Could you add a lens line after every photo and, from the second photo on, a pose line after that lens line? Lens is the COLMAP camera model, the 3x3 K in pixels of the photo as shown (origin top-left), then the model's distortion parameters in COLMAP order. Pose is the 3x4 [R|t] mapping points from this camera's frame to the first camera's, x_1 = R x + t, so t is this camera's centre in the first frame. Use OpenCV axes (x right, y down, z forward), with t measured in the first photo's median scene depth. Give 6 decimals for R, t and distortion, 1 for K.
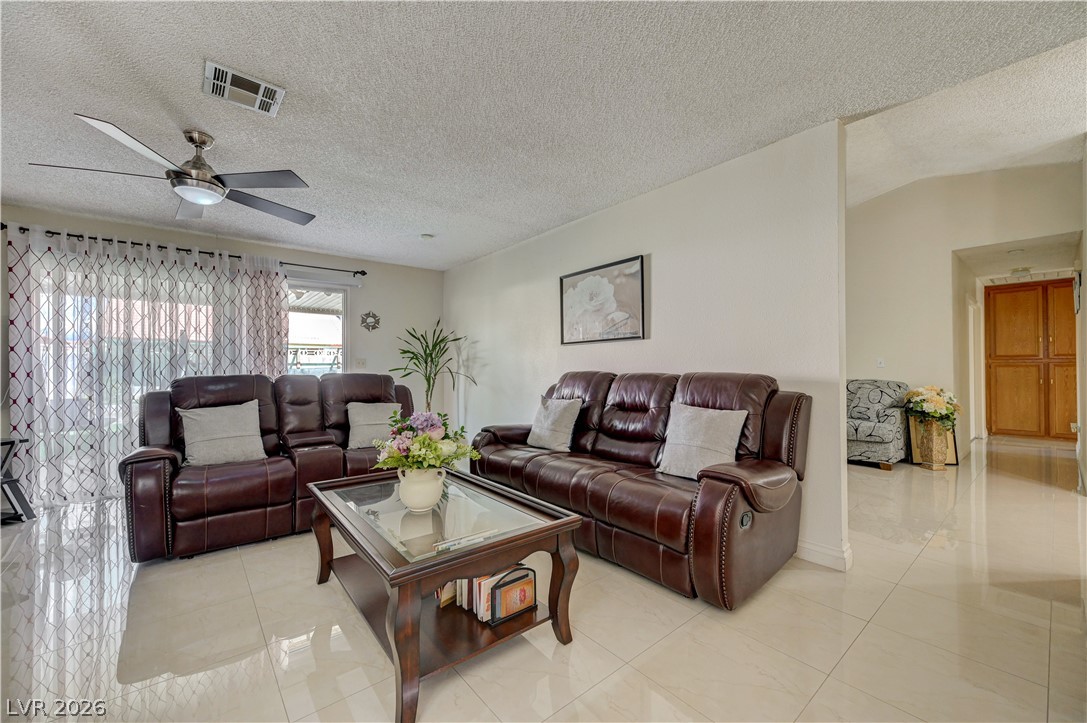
lens RADIAL K [[431.2, 0, 549.2], [0, 431.2, 365.2], [0, 0, 1]] dist [0.000228, 0.000281]
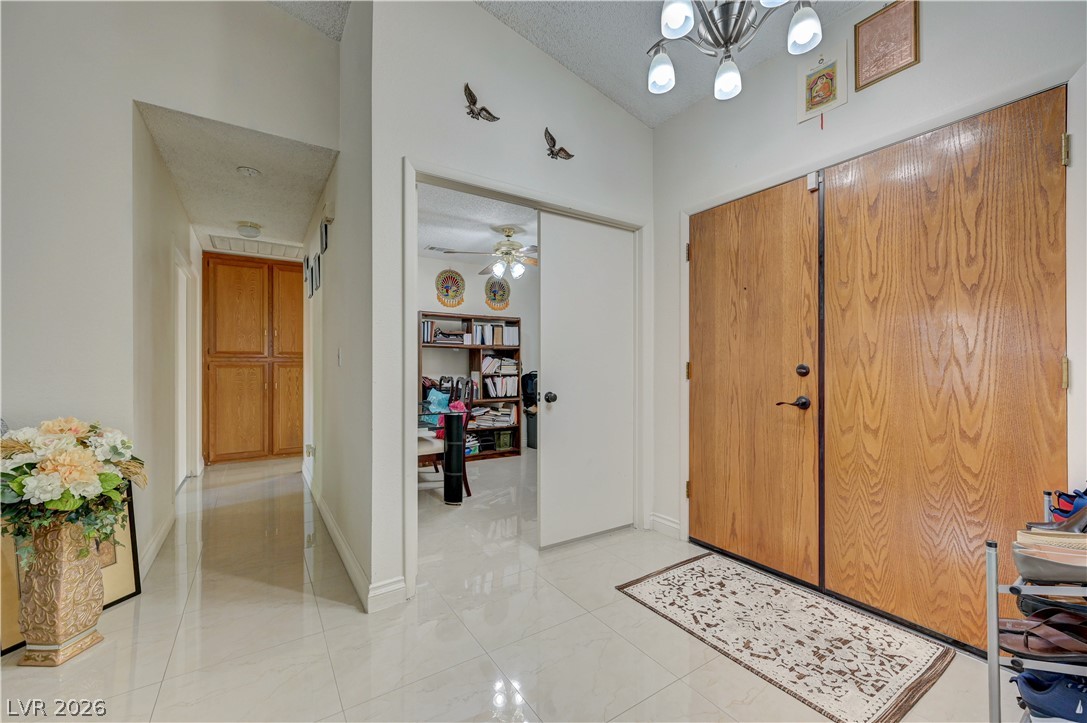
lens RADIAL K [[431.2, 0, 549.2], [0, 431.2, 365.2], [0, 0, 1]] dist [0.000228, 0.000281]
pose [[0.106149, 0.007184, 0.994324, 0.409000], [-0.006926, 0.999955, -0.006485, 0.001240], [-0.994326, -0.006198, 0.106194, 0.399445]]
